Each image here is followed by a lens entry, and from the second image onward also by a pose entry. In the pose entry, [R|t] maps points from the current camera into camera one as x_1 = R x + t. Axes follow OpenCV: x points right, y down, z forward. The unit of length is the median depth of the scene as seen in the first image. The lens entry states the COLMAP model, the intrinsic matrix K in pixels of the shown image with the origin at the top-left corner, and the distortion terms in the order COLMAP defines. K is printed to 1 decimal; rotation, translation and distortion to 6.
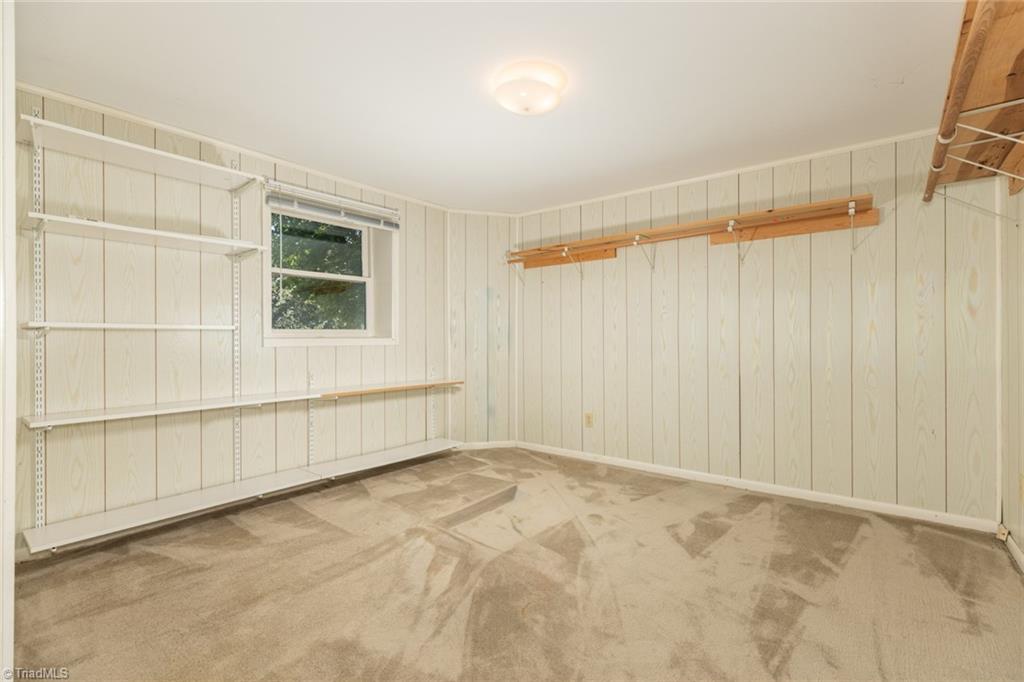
lens RADIAL K [[457.4, 0, 511.6], [0, 457.4, 333.8], [0, 0, 1]] dist [0.007612, -0.000330]
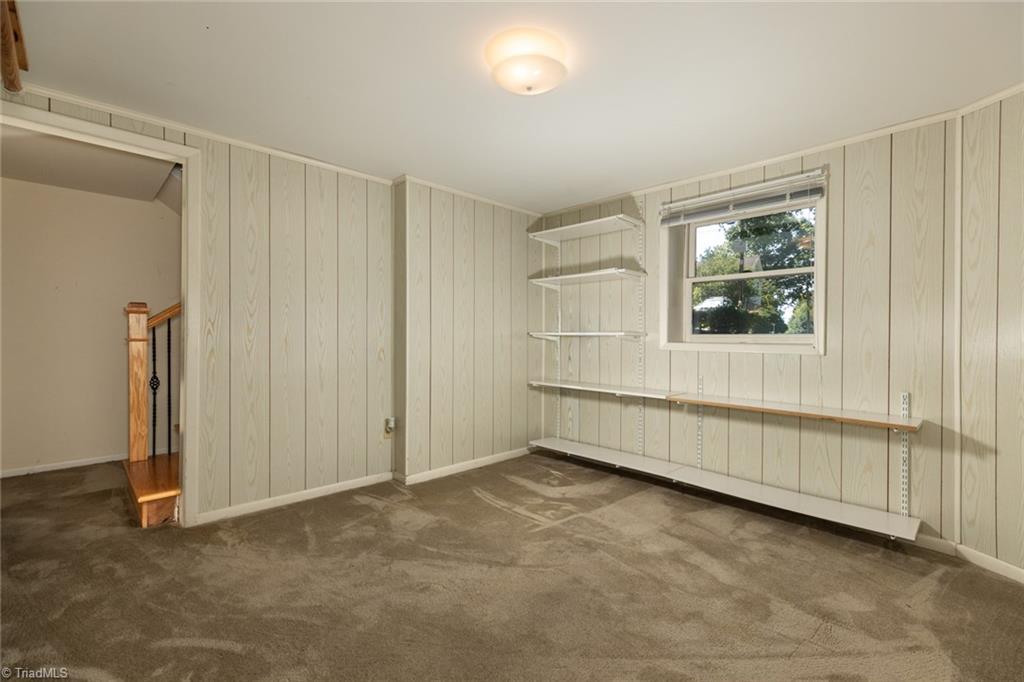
lens RADIAL K [[457.4, 0, 511.7], [0, 457.4, 341.4], [0, 0, 1]] dist [0.007612, -0.000330]
pose [[-0.123341, 0.007082, -0.992339, 0.601626], [-0.008634, 0.999929, 0.008209, -0.000559], [0.992327, 0.009580, -0.123271, 0.696690]]
